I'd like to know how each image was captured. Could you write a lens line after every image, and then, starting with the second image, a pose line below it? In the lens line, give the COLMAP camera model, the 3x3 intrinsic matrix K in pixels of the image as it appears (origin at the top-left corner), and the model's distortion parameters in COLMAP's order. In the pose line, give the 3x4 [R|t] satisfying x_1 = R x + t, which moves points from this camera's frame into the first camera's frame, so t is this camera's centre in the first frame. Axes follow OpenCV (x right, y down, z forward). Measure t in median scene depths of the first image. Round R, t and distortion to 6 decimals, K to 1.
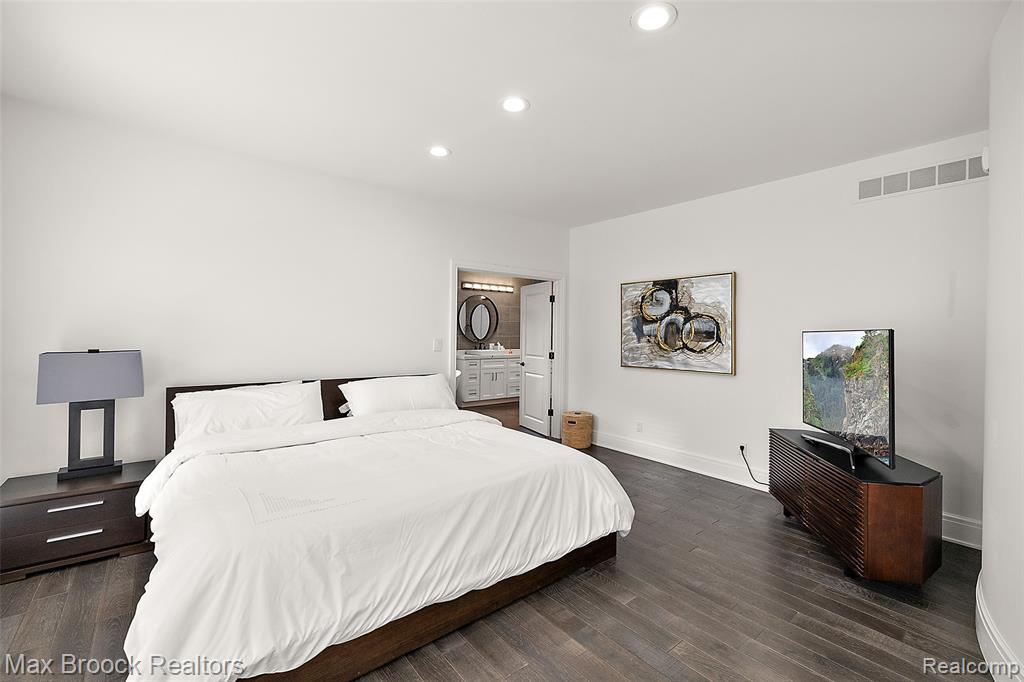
lens RADIAL K [[438.9, 0, 512.0], [0, 438.9, 341.0], [0, 0, 1]] dist [0.001052, 0.000178]
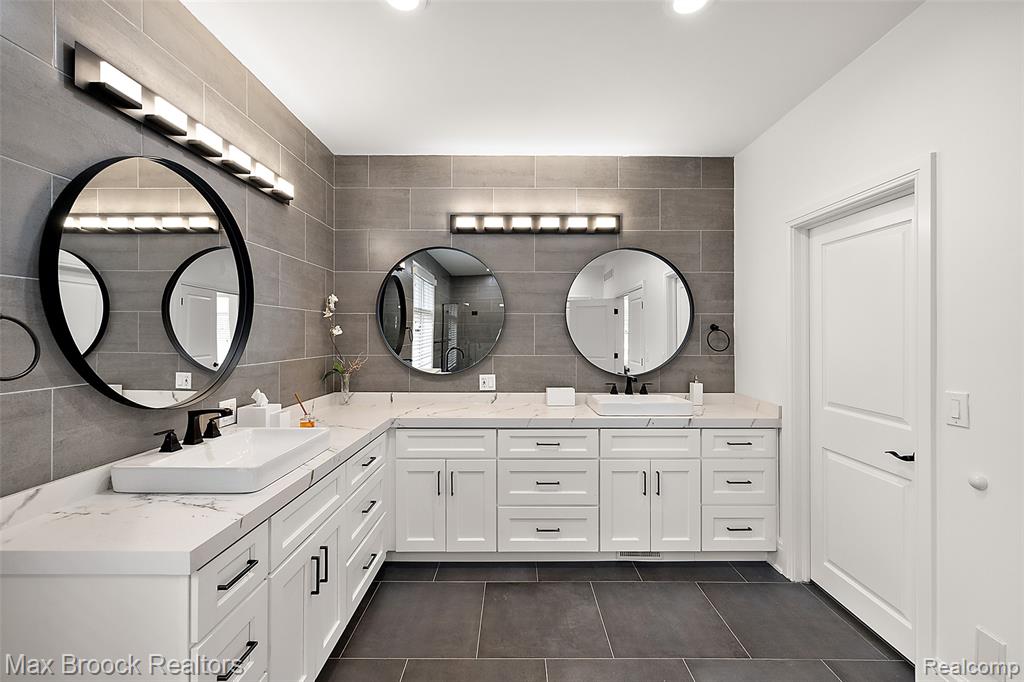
lens RADIAL K [[438.9, 0, 512.0], [0, 438.9, 341.0], [0, 0, 1]] dist [0.001052, 0.000178]
pose [[0.623250, -0.009800, 0.781961, -0.339599], [0.008094, 0.999949, 0.006080, -0.024280], [-0.781981, 0.002540, 0.623297, 0.865688]]
